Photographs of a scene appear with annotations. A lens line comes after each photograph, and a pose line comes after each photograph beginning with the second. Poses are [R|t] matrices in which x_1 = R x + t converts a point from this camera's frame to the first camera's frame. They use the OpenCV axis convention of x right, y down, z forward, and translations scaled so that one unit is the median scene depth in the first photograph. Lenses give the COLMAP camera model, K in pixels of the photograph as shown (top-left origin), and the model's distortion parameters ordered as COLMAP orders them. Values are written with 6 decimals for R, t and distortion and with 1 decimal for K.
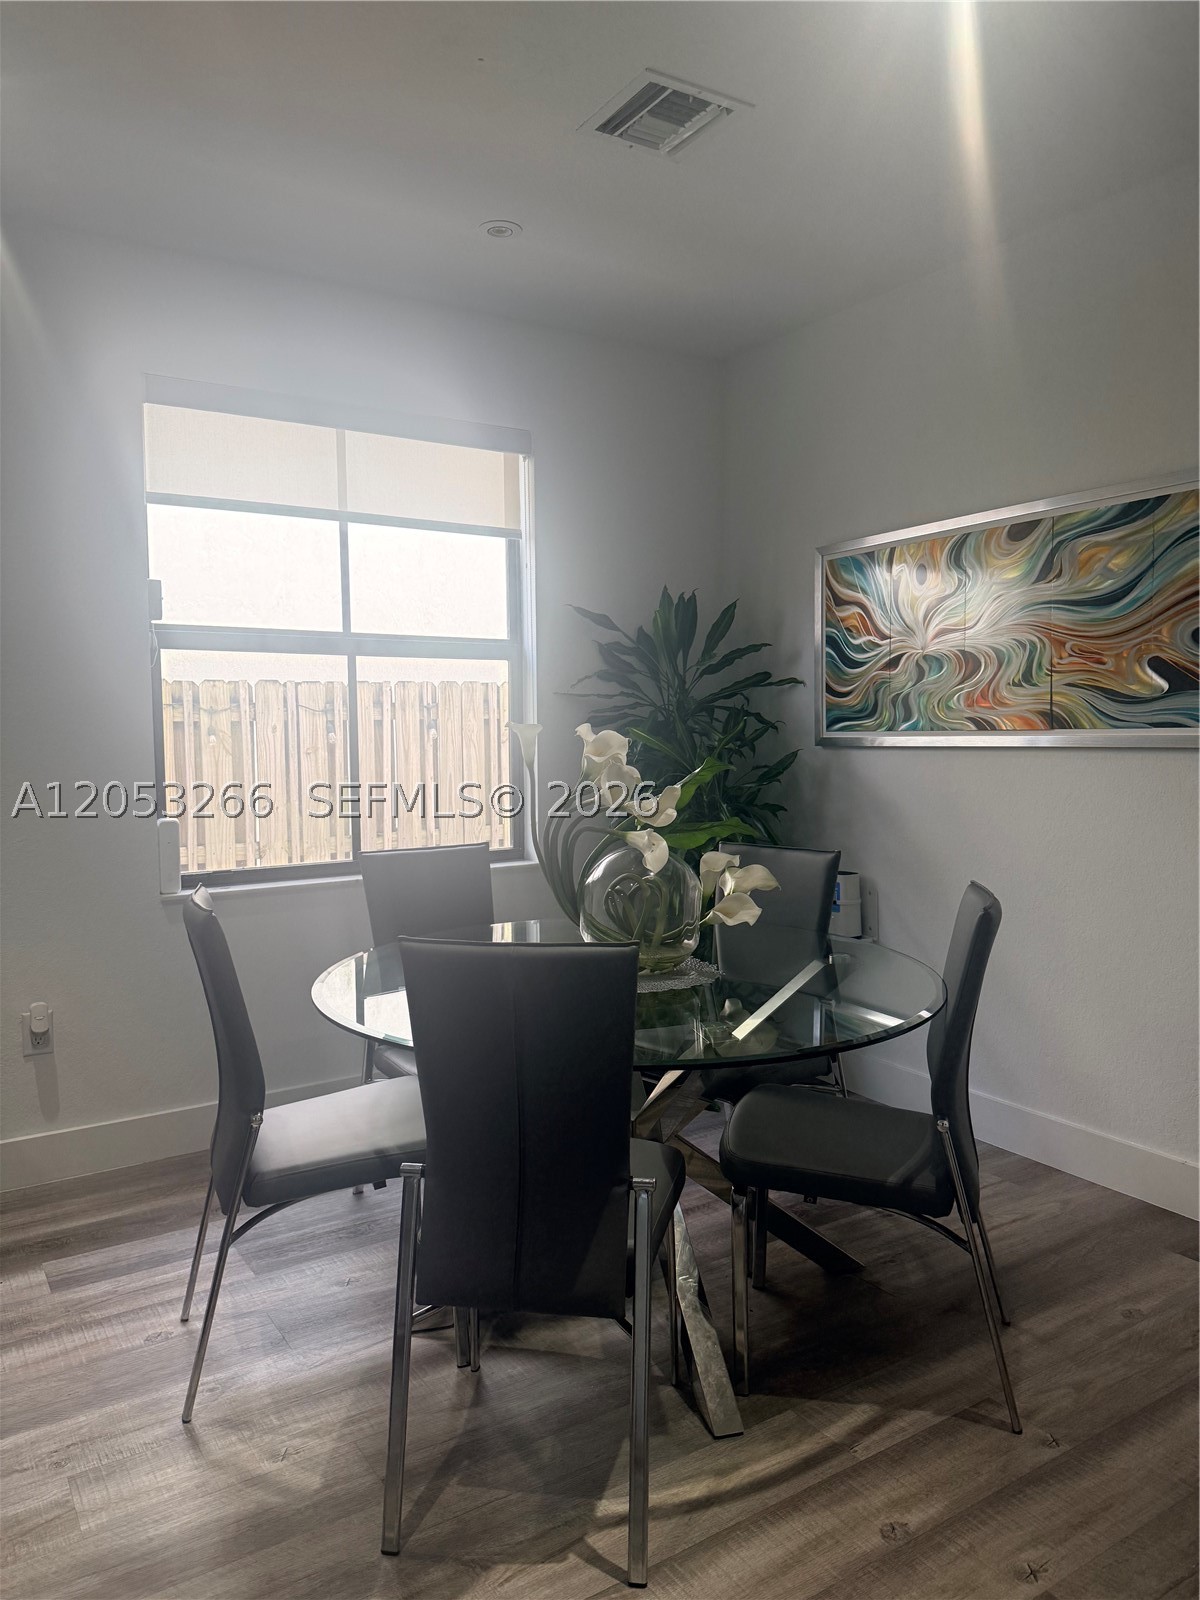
lens RADIAL K [[1118.2, 0, 573.2], [0, 1118.2, 810.4], [0, 0, 1]] dist [0.090359, -0.109608]
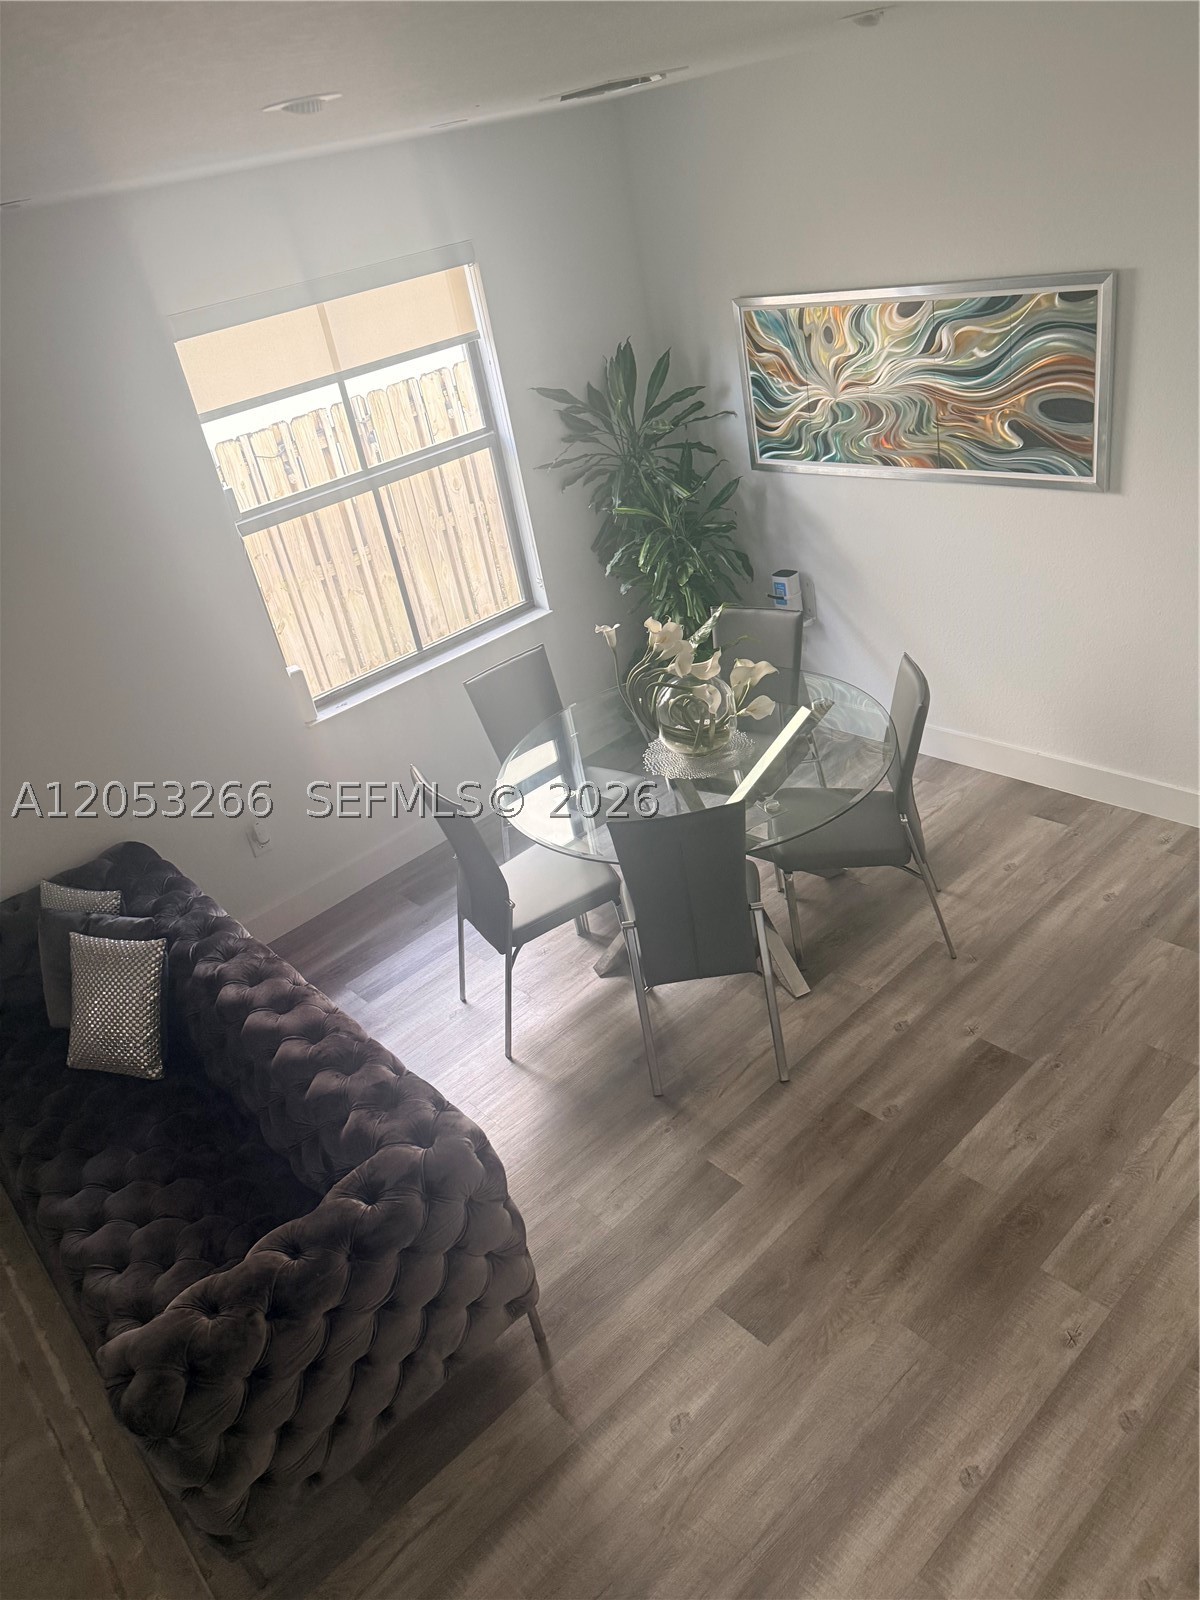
lens RADIAL K [[1118.2, 0, 598.3], [0, 1118.2, 806.0], [0, 0, 1]] dist [0.090359, -0.109608]
pose [[0.968580, -0.236369, 0.077352, -0.142408], [0.182225, 0.886144, 0.426078, -0.316533], [-0.169257, -0.398595, 0.901374, -0.253655]]
